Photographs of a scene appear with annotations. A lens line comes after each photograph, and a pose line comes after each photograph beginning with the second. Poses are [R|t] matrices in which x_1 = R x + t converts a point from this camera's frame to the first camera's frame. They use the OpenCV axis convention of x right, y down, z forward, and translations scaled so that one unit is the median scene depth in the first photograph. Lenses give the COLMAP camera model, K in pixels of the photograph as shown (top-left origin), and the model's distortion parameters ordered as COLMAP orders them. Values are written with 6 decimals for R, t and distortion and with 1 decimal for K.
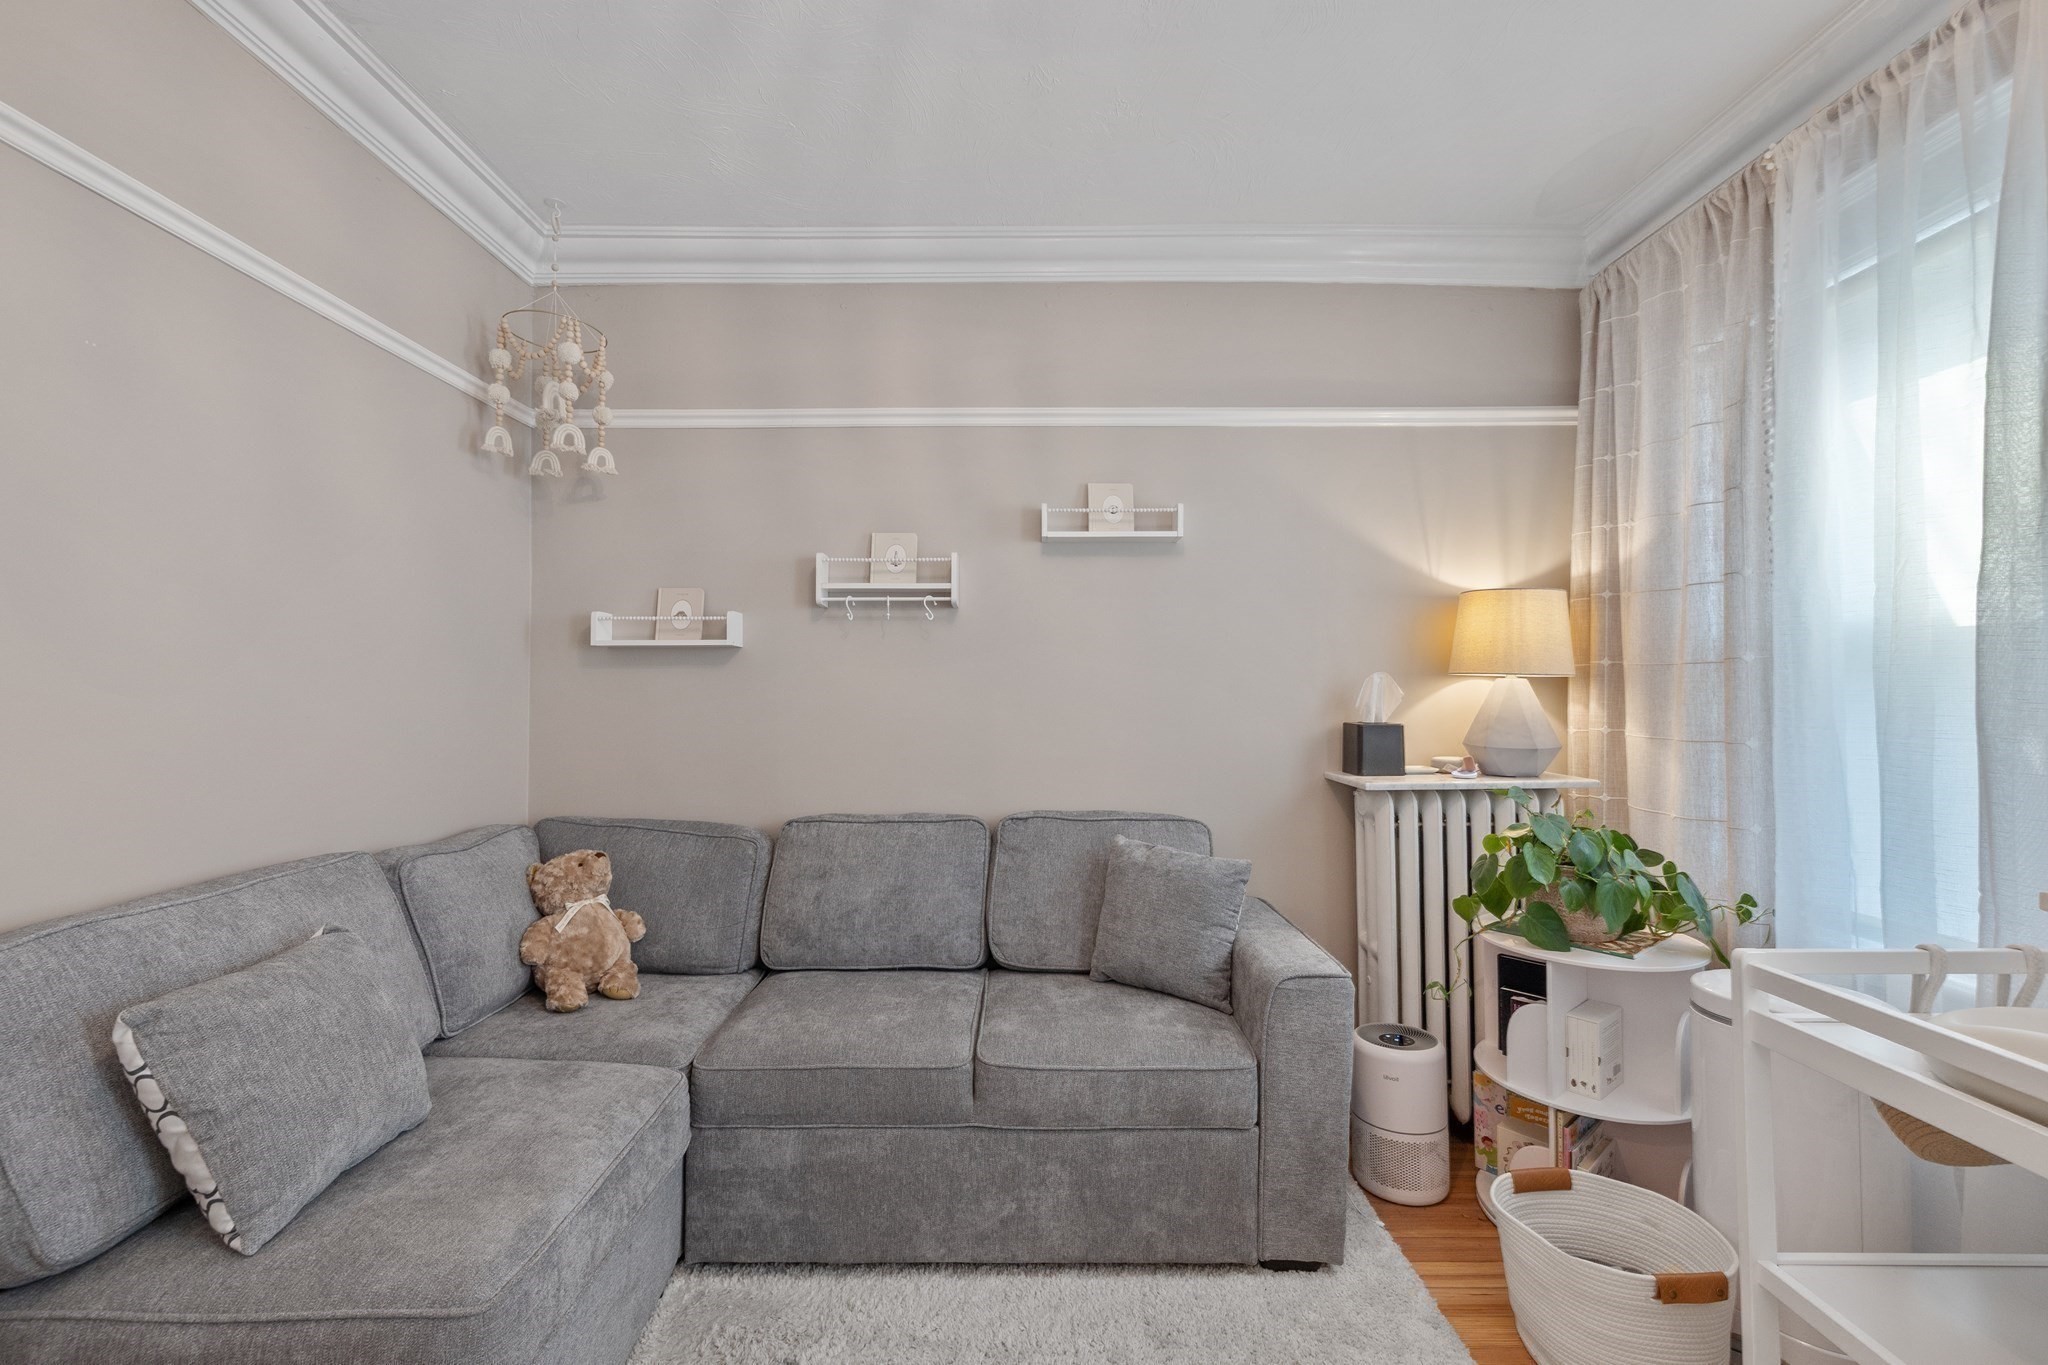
lens RADIAL K [[886.5, 0, 1012.4], [0, 886.5, 696.5], [0, 0, 1]] dist [0.003561, -0.000266]
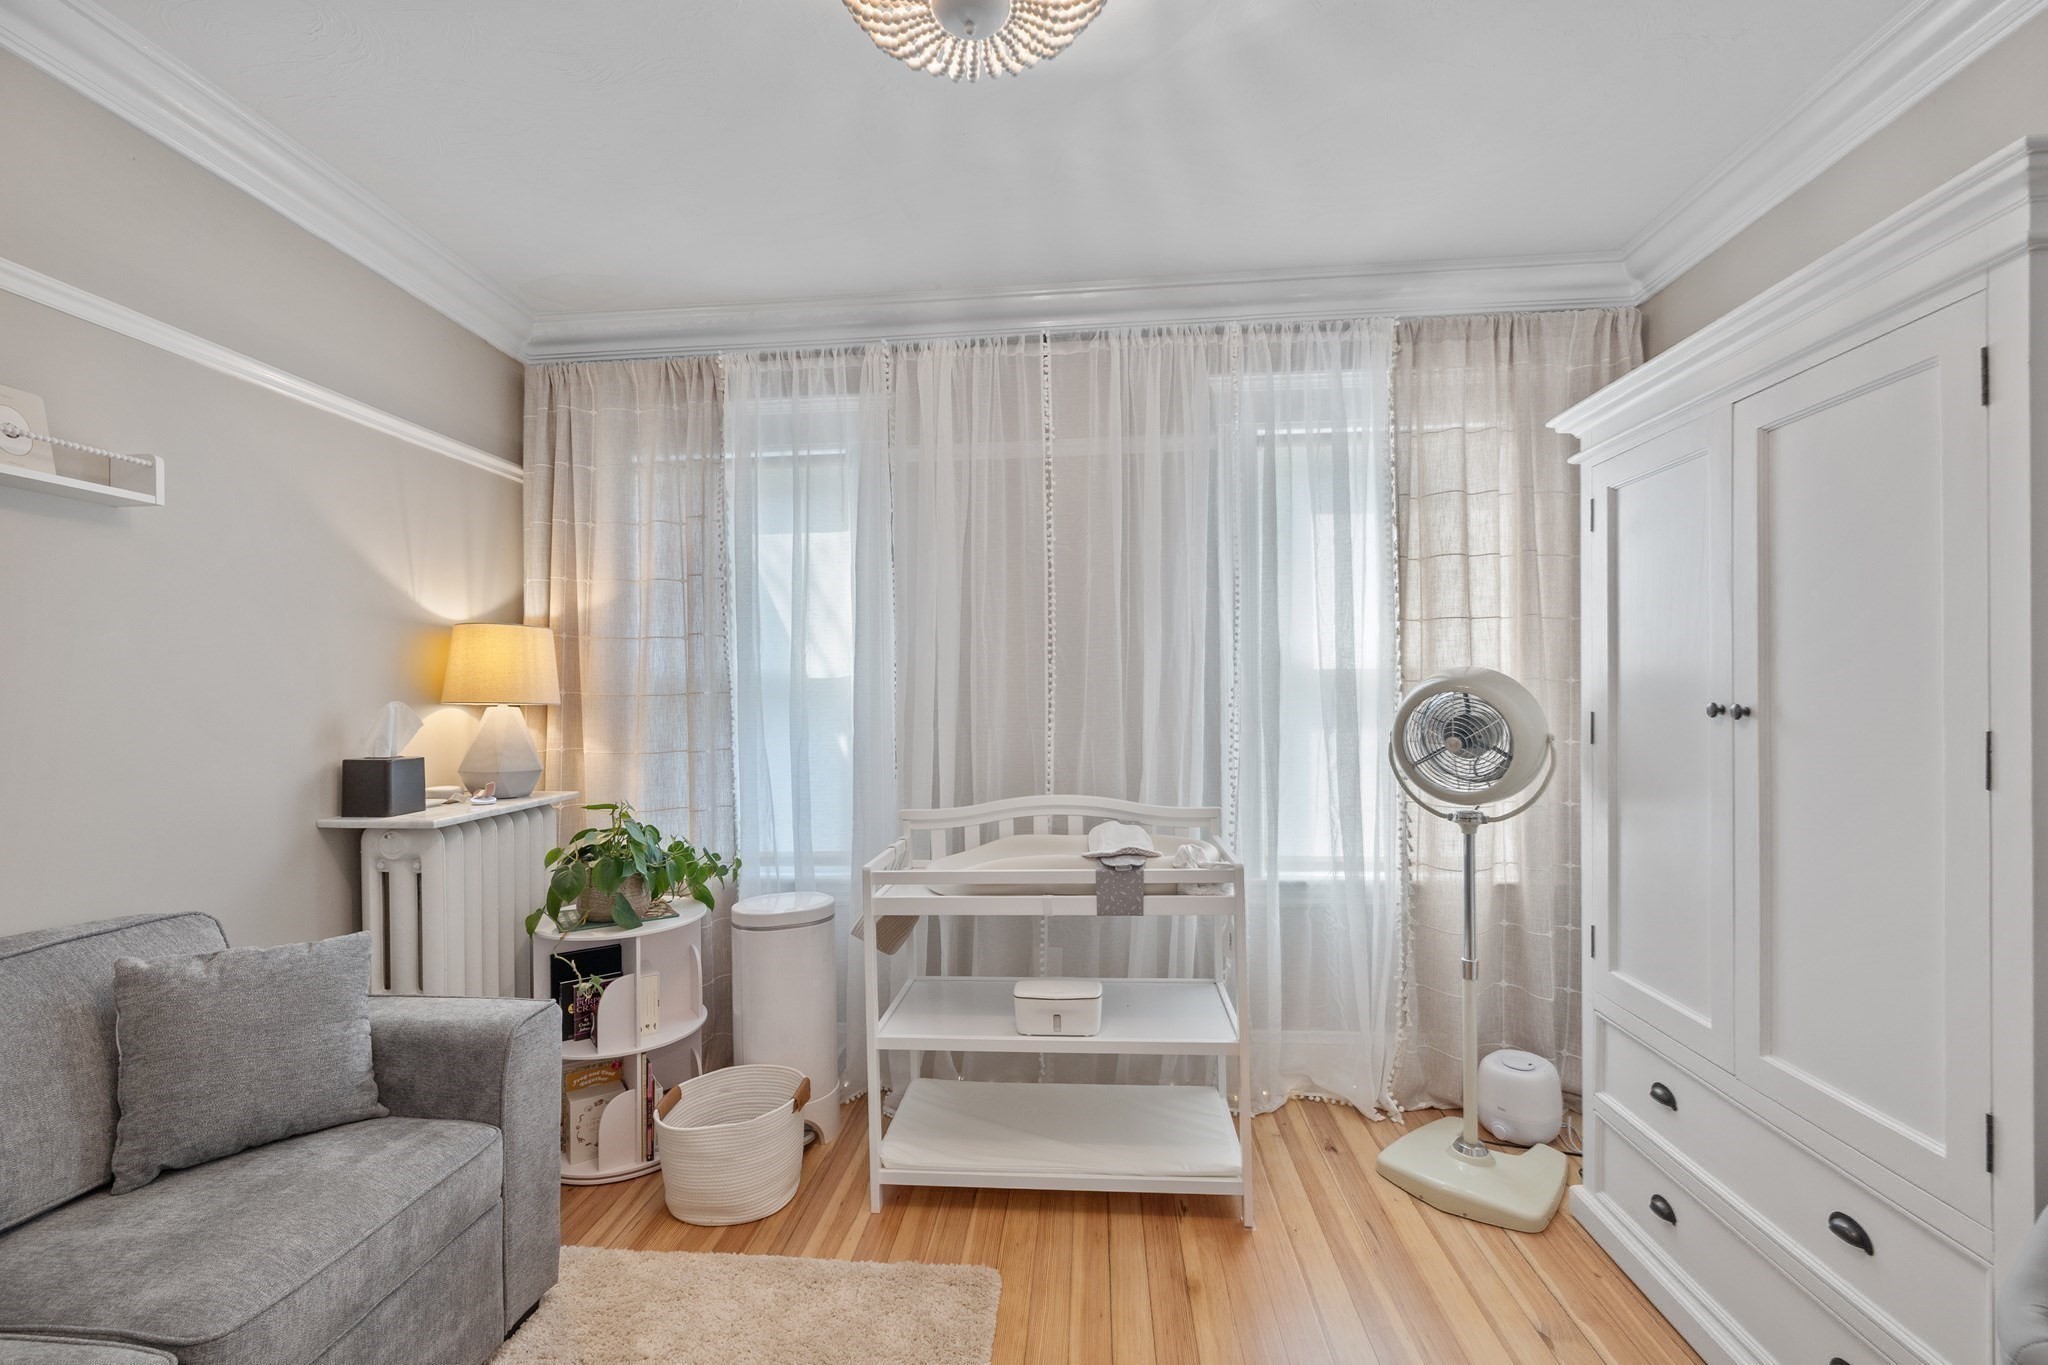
lens RADIAL K [[873.4, 0, 1032.8], [0, 873.4, 713.6], [0, 0, 1]] dist [-0.002106, -0.000149]
pose [[0.078492, -0.017522, 0.996761, -0.470595], [0.018096, 0.999706, 0.016148, -0.019120], [-0.996750, 0.016770, 0.078786, 0.299666]]
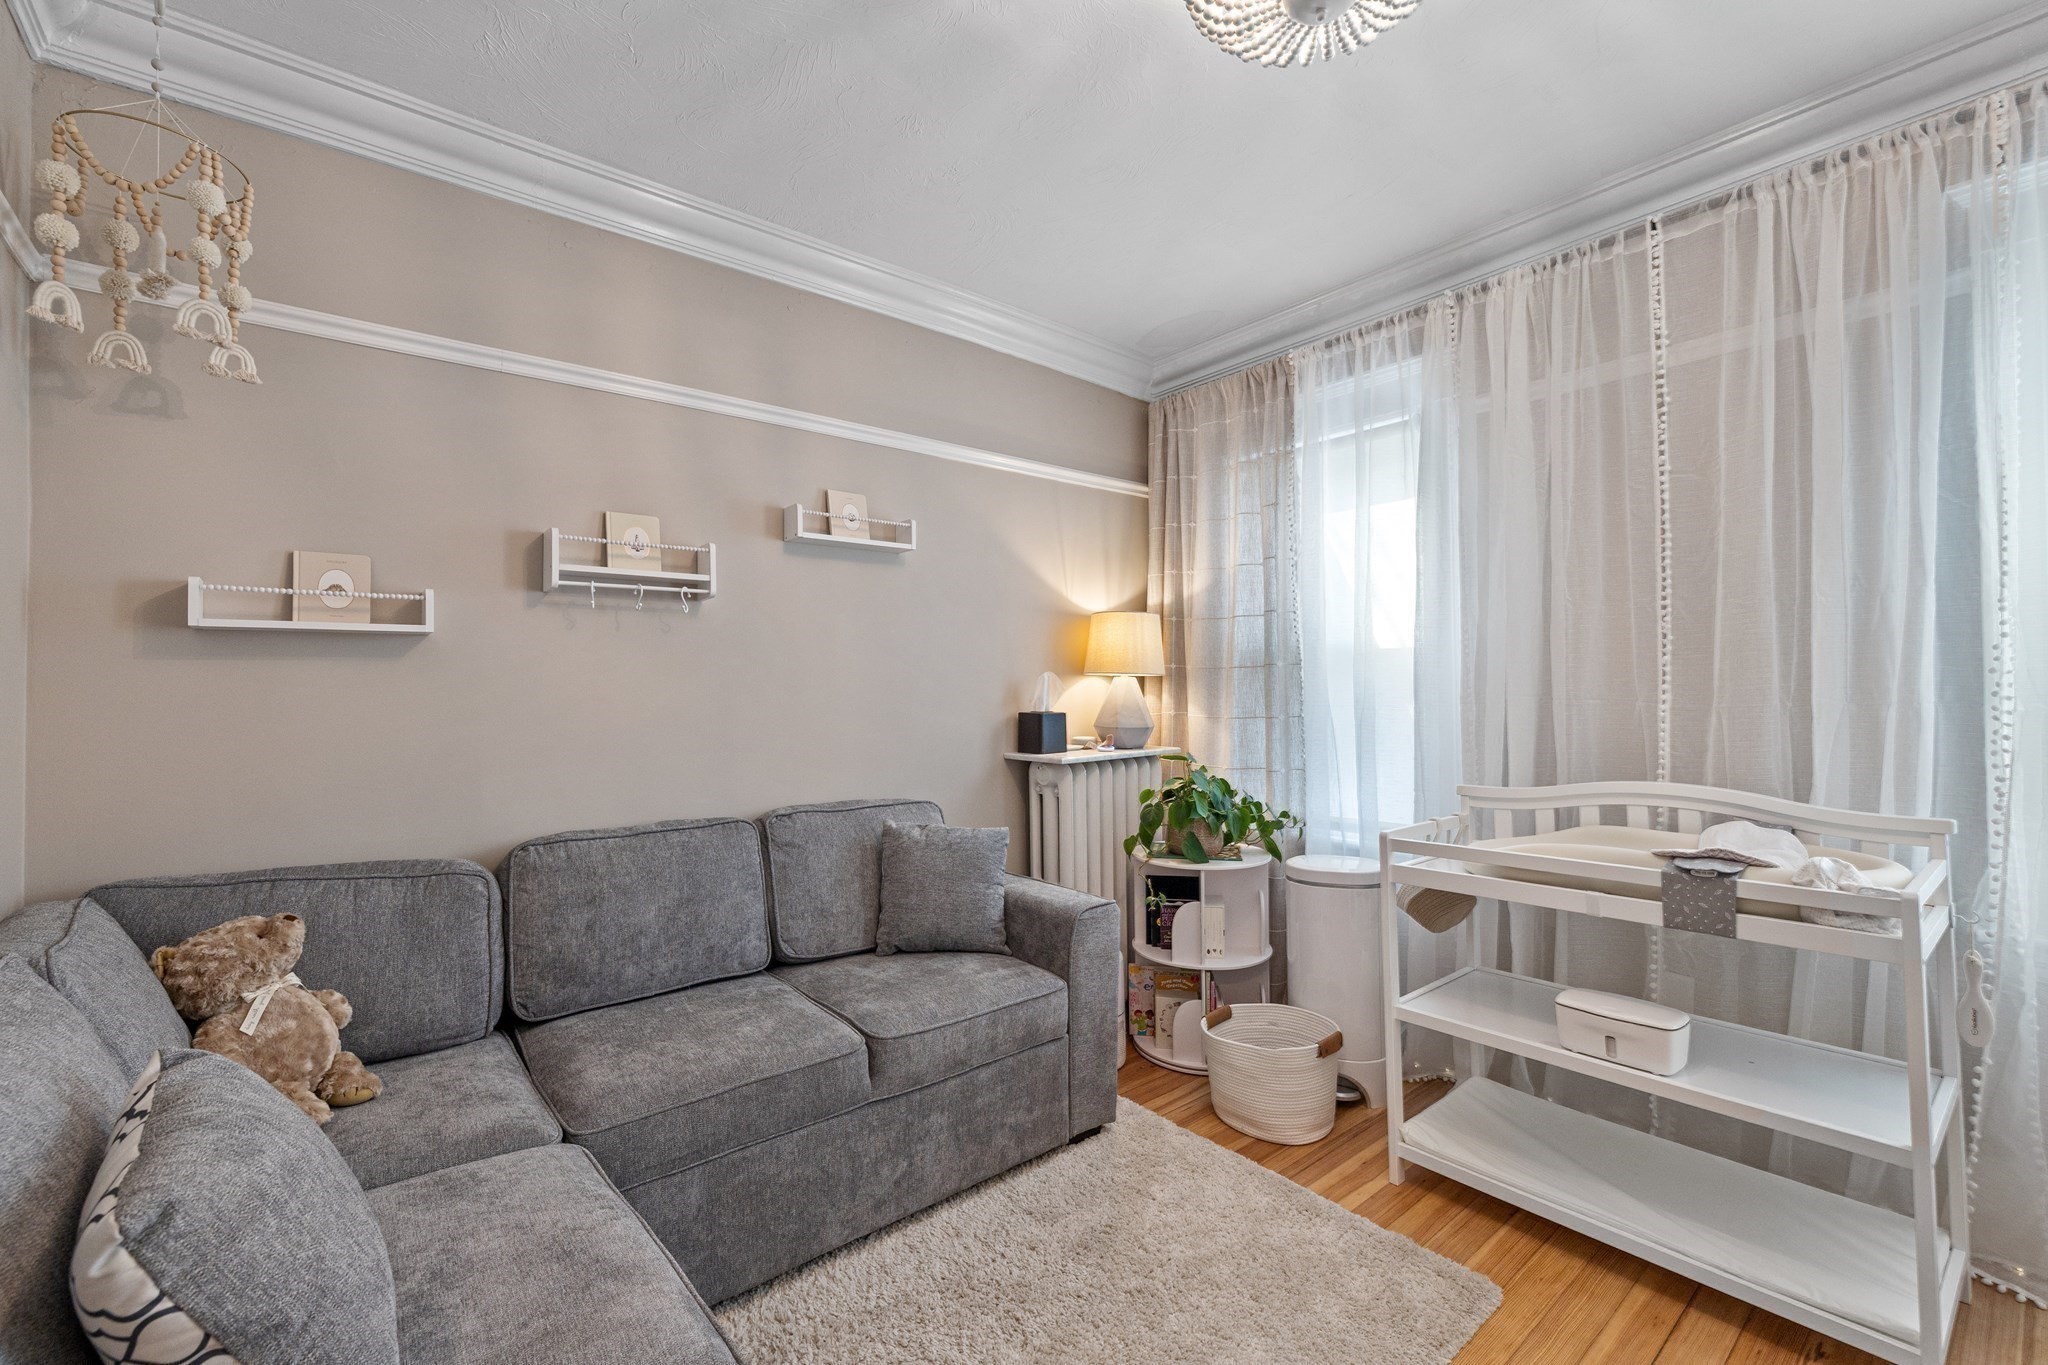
lens RADIAL K [[865.8, 0, 1014.2], [0, 865.8, 697.9], [0, 0, 1]] dist [0.000759, 0.000252]
pose [[0.771739, -0.012348, 0.635820, -0.449493], [0.012336, 0.999914, 0.004445, 0.004090], [-0.635820, 0.004413, 0.771825, 0.082376]]
